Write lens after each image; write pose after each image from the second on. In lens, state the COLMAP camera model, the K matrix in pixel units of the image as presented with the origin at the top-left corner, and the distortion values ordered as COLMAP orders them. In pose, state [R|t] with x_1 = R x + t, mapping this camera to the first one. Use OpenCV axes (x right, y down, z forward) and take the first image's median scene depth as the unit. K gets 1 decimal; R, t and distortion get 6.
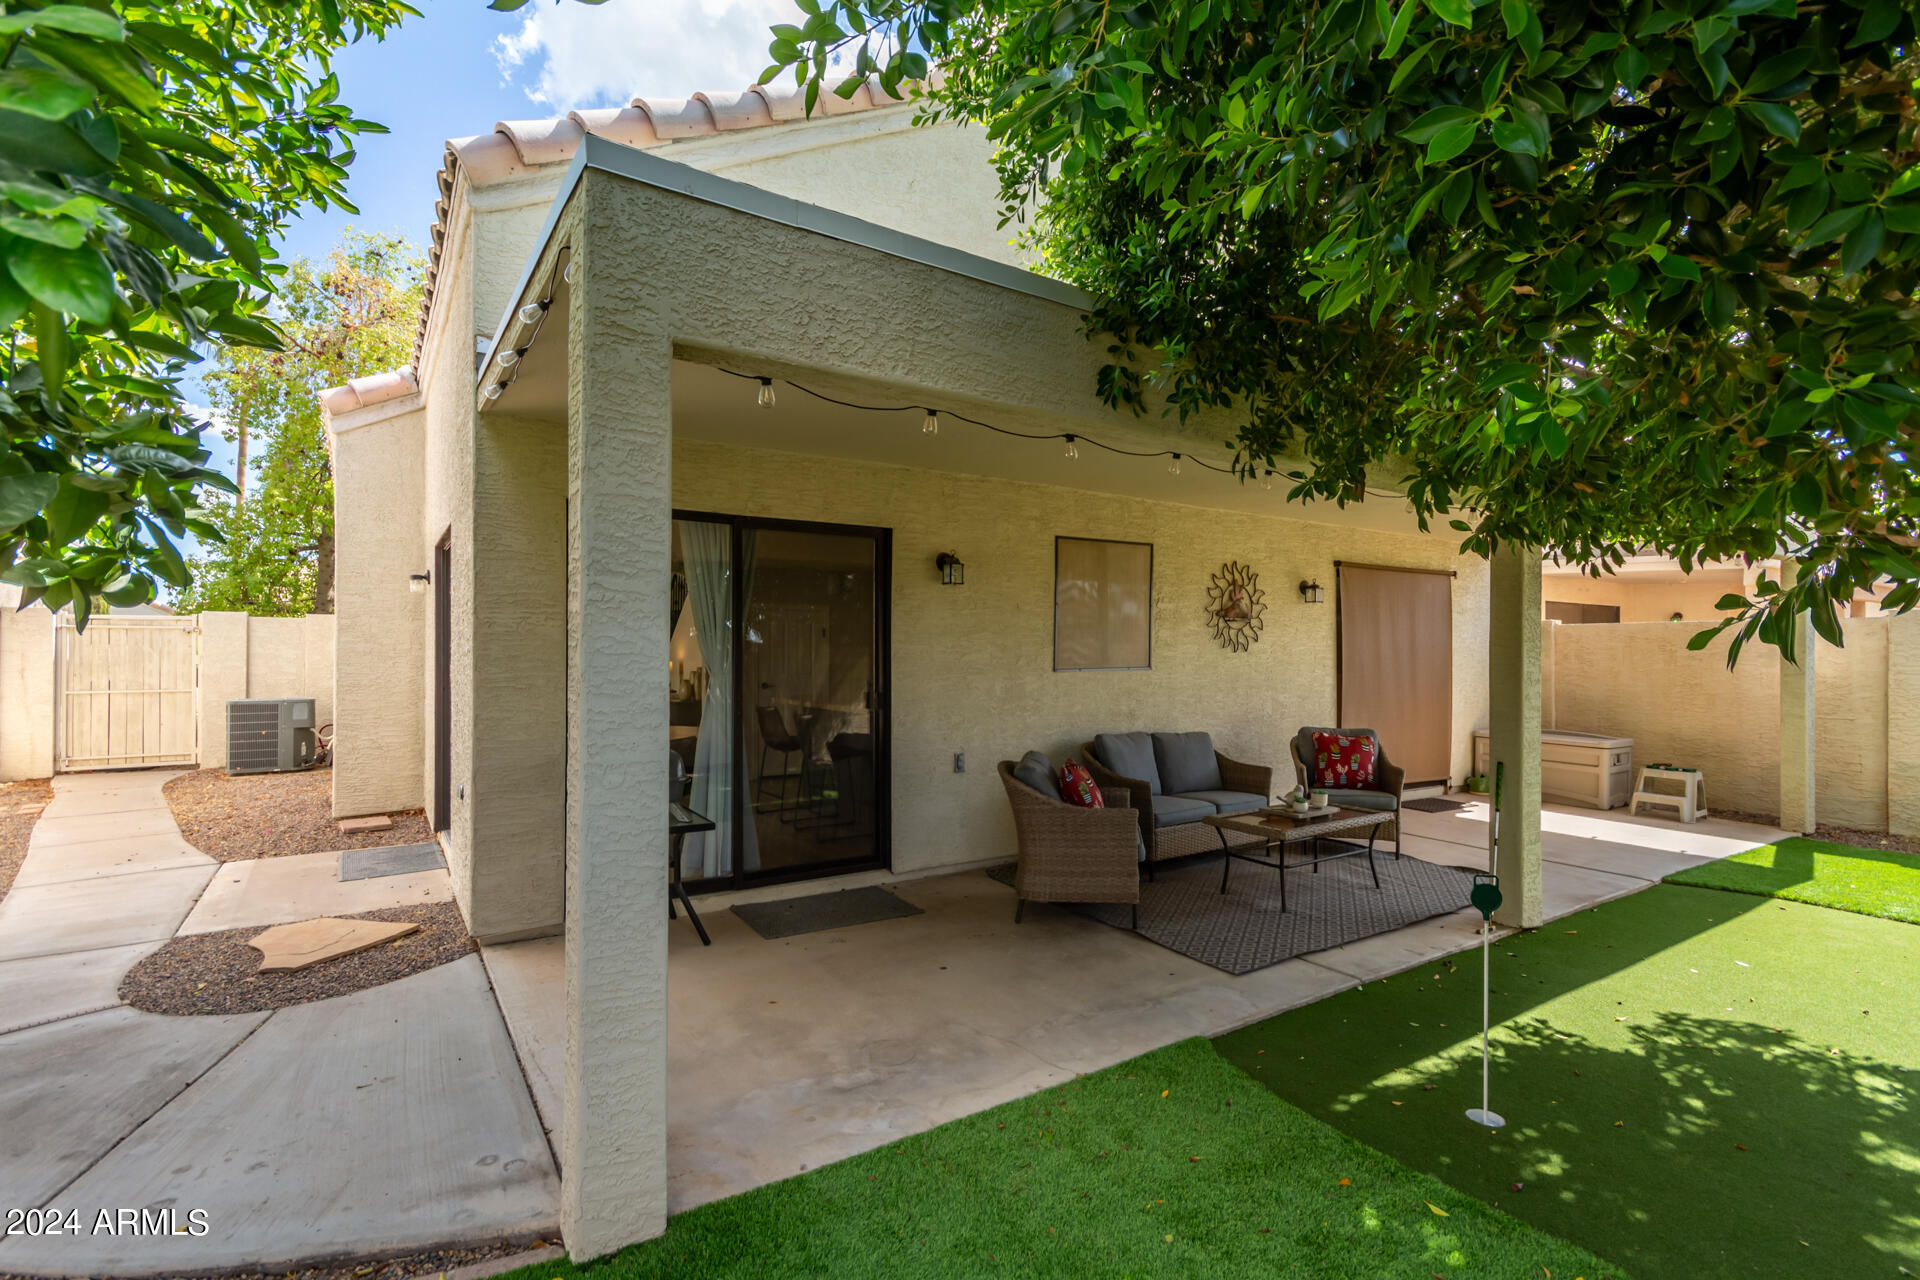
lens RADIAL K [[887.7, 0, 960.7], [0, 887.7, 647.8], [0, 0, 1]] dist [-0.001887, 0.000638]
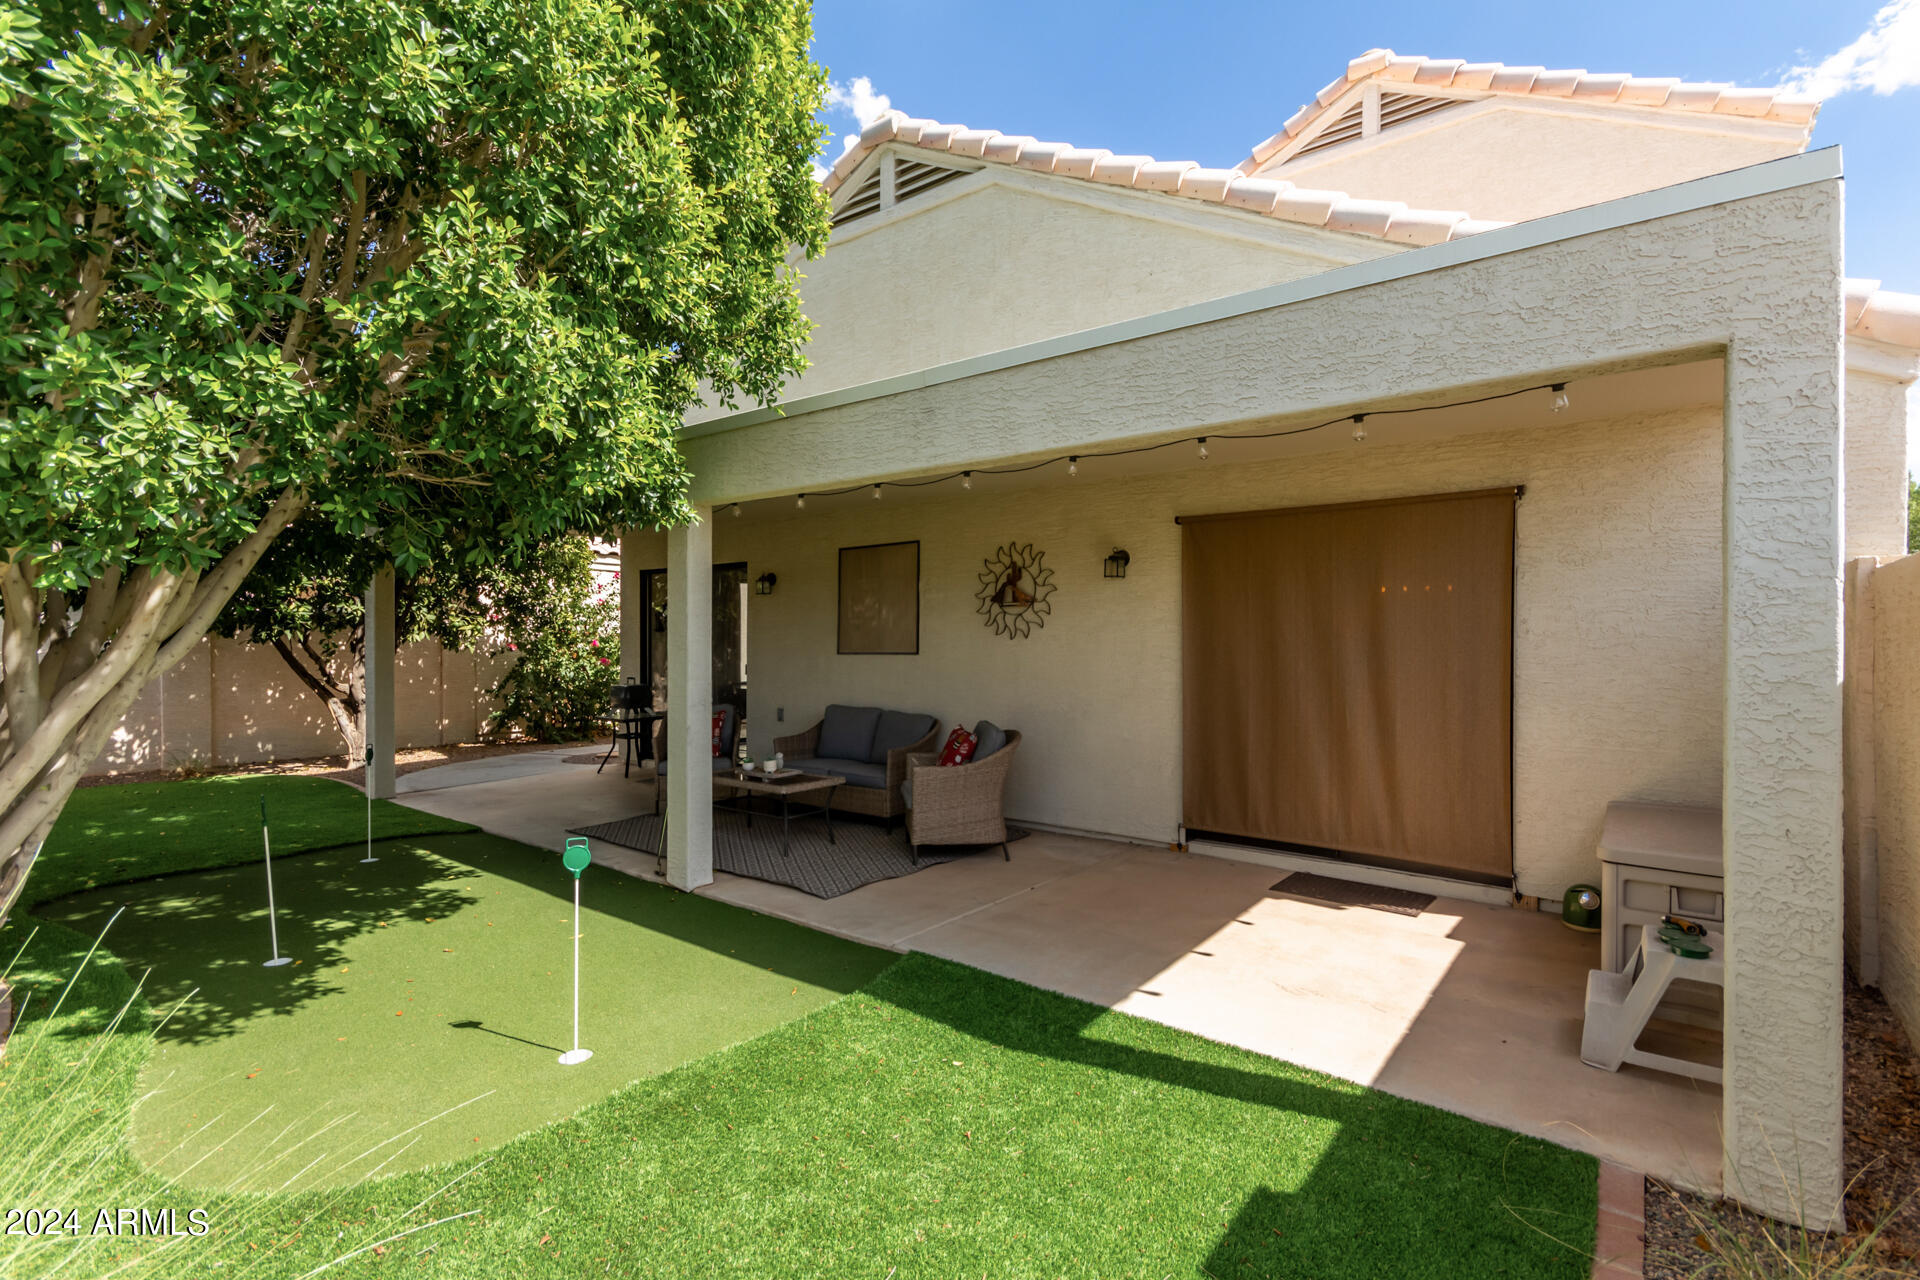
lens RADIAL K [[887.7, 0, 960.7], [0, 887.7, 647.8], [0, 0, 1]] dist [-0.001887, 0.000638]
pose [[0.315978, 0.002956, -0.948762, 1.549100], [-0.000851, 0.999996, 0.002832, 0.015126], [0.948766, -0.000088, 0.315979, 0.853388]]
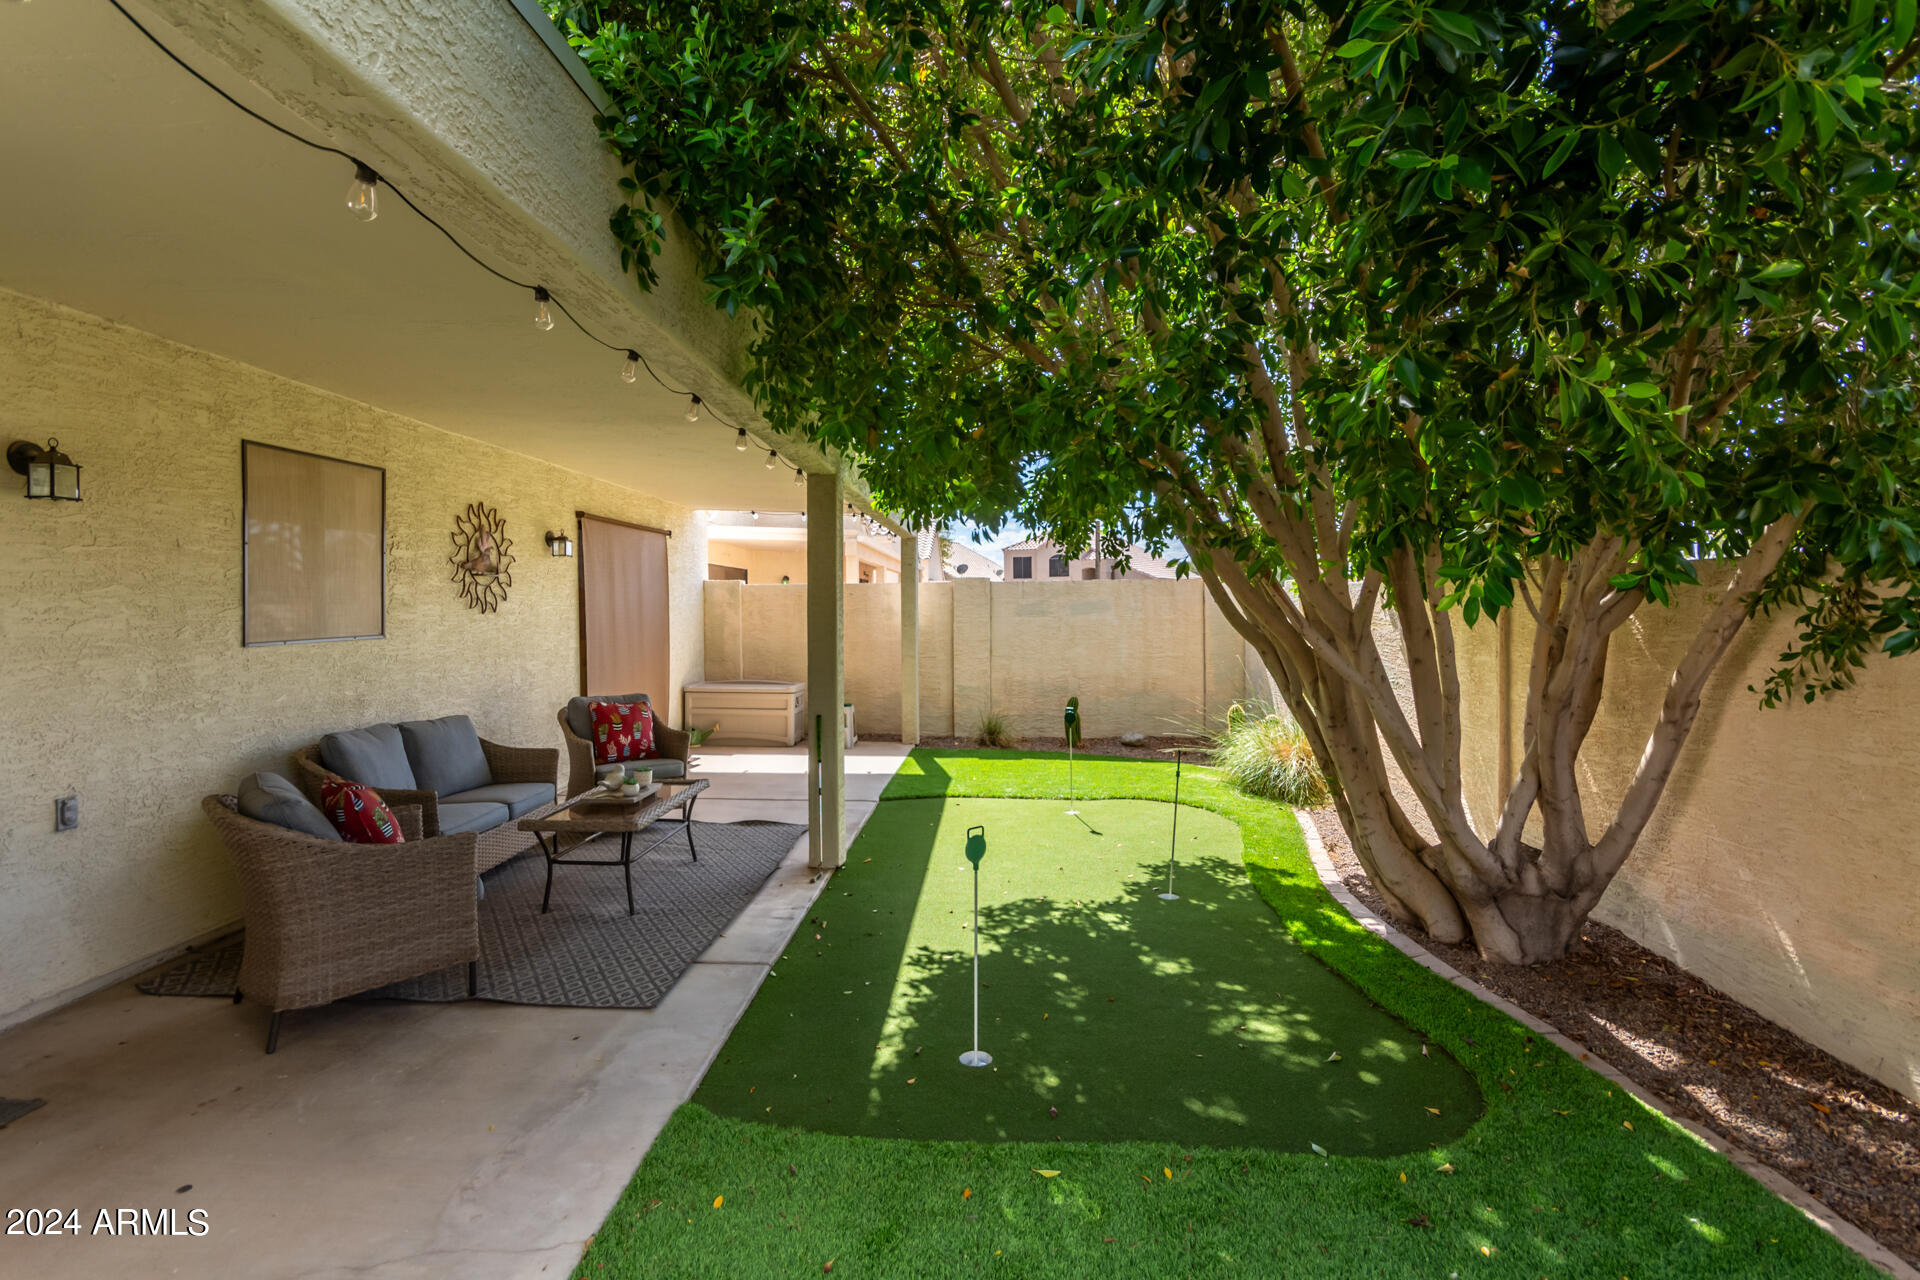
lens RADIAL K [[905.6, 0, 964.7], [0, 905.6, 614.2], [0, 0, 1]] dist [-0.000225, 0.000308]
pose [[0.587970, -0.013776, 0.808765, -0.136532], [0.006816, 0.999904, 0.012076, -0.001833], [-0.808854, -0.001588, 0.588007, 0.198497]]
